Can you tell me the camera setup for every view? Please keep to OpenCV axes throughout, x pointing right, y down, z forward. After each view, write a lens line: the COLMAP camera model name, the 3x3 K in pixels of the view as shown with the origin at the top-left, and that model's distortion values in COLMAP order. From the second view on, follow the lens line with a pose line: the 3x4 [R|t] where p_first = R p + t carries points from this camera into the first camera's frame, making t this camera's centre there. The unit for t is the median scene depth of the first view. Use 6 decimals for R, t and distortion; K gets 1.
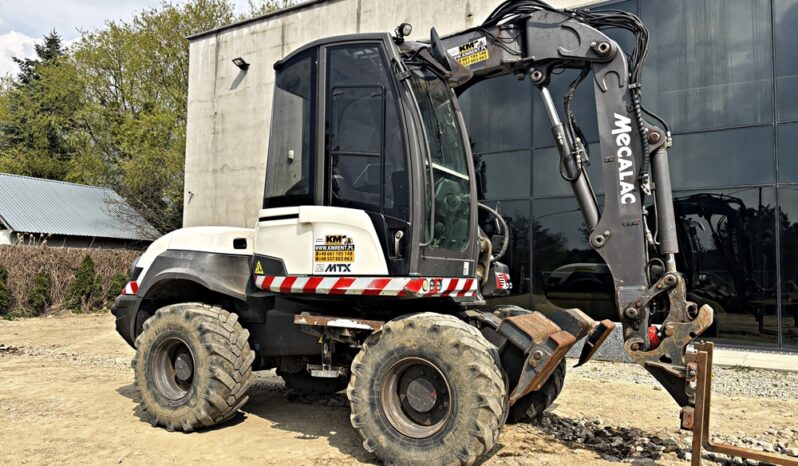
lens RADIAL K [[606.9, 0, 402.7], [0, 606.9, 233.4], [0, 0, 1]] dist [0.039387, -0.041209]
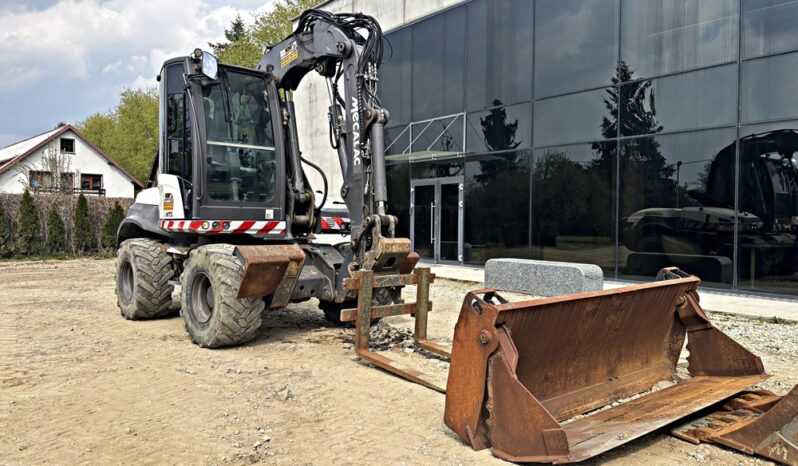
lens RADIAL K [[606.9, 0, 402.7], [0, 606.9, 233.4], [0, 0, 1]] dist [0.039387, -0.041209]
pose [[0.944224, -0.003166, -0.329288, 0.847176], [0.031217, 0.996311, 0.079934, -0.001314], [0.327820, -0.085755, 0.940840, -0.233119]]
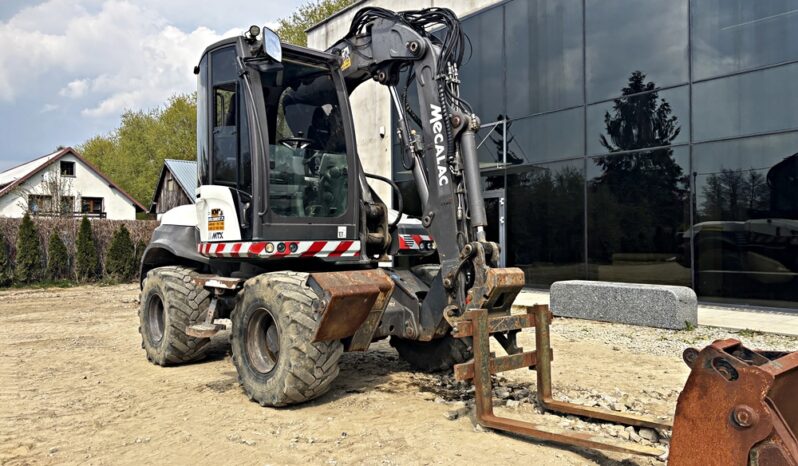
lens RADIAL K [[598.6, 0, 397.6], [0, 598.6, 226.4], [0, 0, 1]] dist [0.138040, -0.196826]
pose [[0.943140, -0.032882, -0.330766, 0.563071], [0.047698, 0.998185, 0.036774, 0.009886], [0.328956, -0.050460, 0.942996, -0.026906]]
